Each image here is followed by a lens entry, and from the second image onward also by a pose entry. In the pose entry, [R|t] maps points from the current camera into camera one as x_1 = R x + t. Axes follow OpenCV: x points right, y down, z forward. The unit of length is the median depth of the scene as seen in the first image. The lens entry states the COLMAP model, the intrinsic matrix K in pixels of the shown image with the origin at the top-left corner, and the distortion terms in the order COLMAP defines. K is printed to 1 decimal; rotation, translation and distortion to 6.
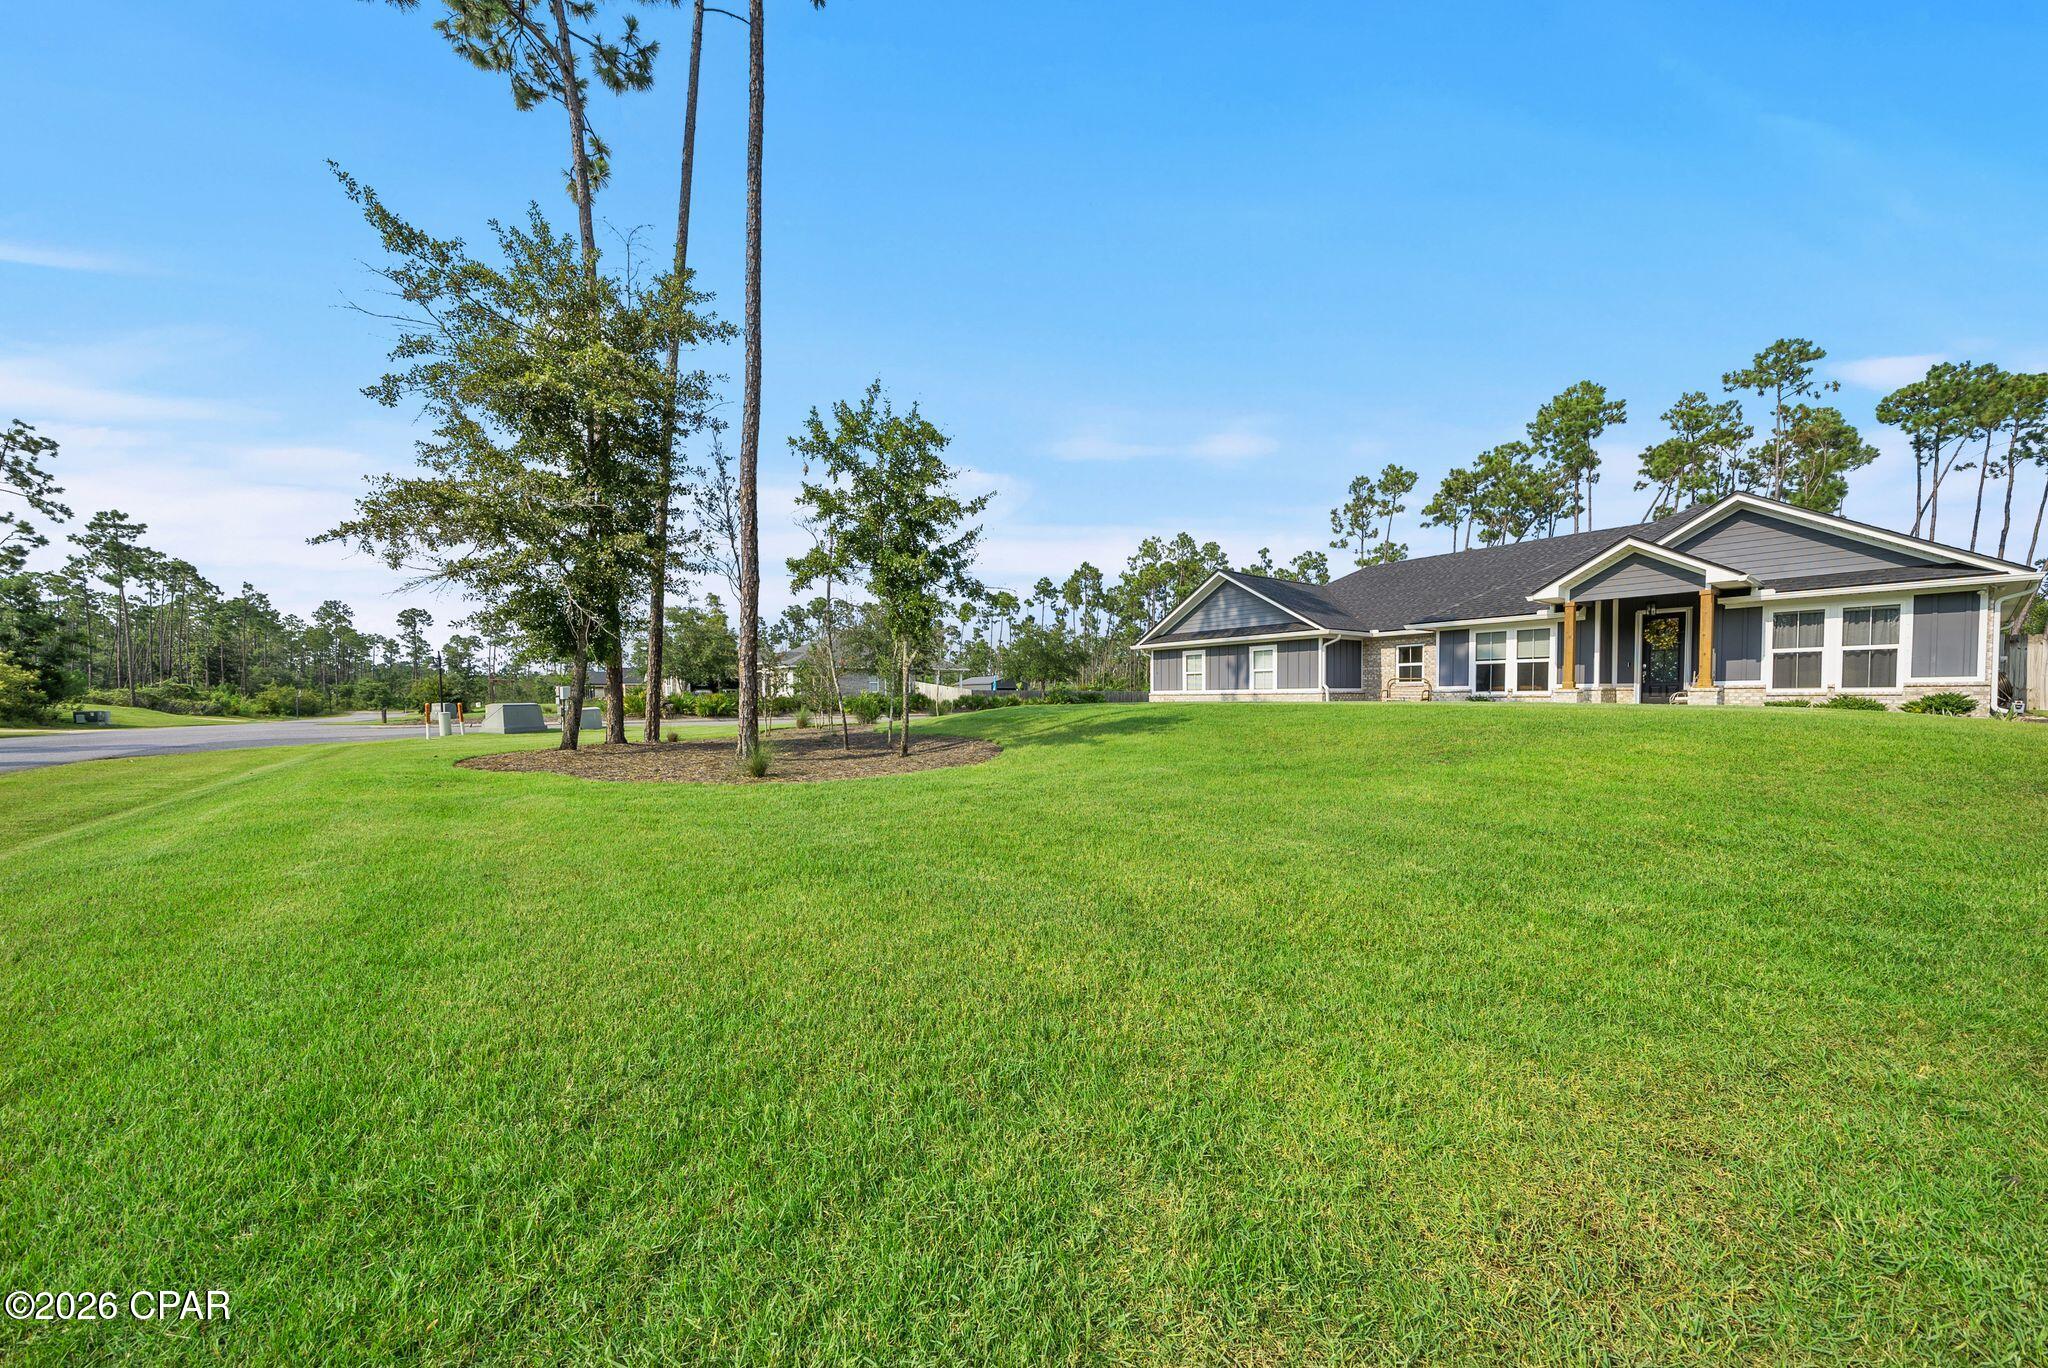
lens RADIAL K [[730.3, 0, 1017.6], [0, 730.3, 719.2], [0, 0, 1]] dist [-0.000515, -0.000056]
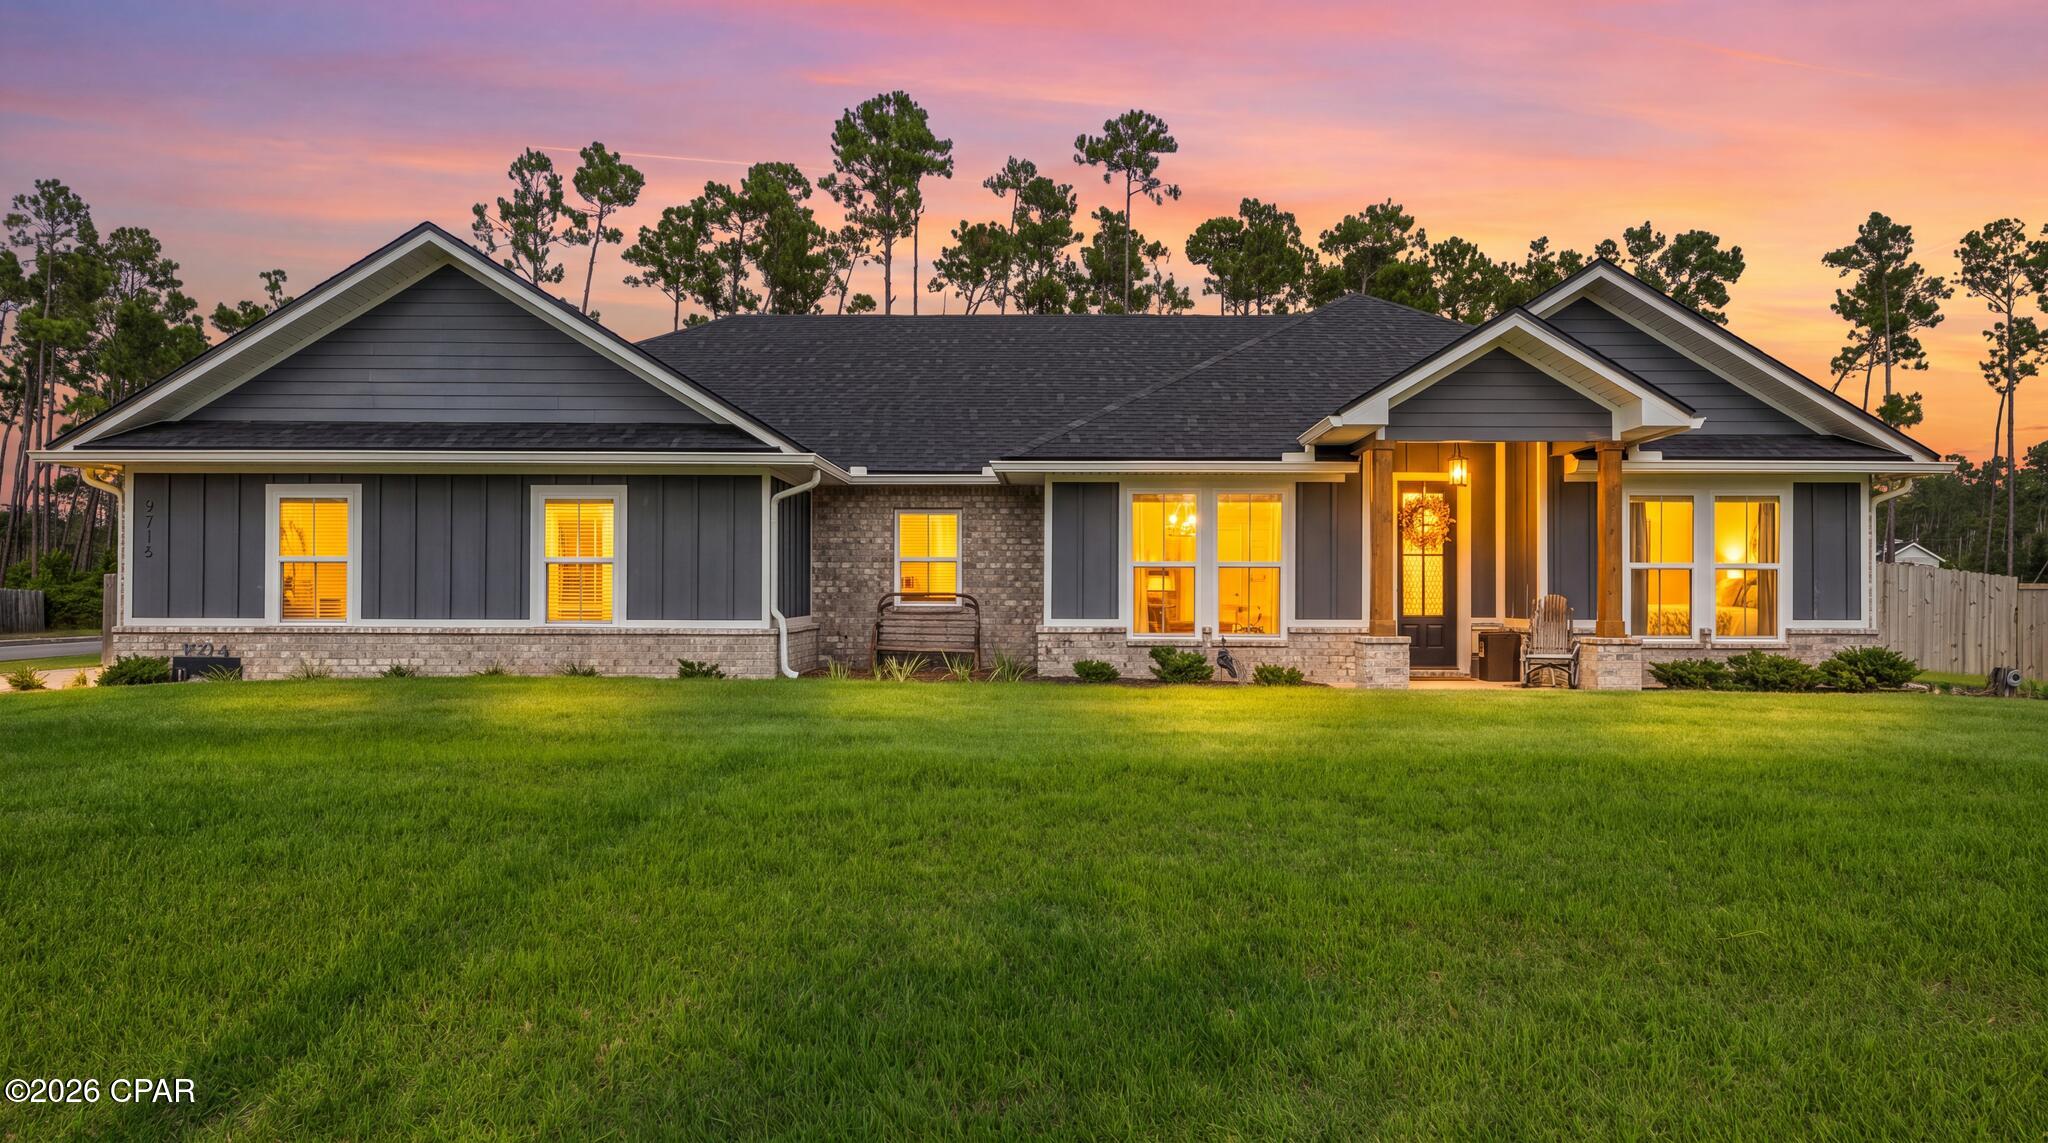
lens RADIAL K [[1270.4, 0, 1018.4], [0, 1270.4, 580.8], [0, 0, 1]] dist [-0.006704, -0.001371]
pose [[0.608768, 0.014451, 0.793217, 0.007849], [0.015278, 0.999435, -0.029934, -0.035672], [-0.793201, 0.030342, 0.608203, 0.468374]]
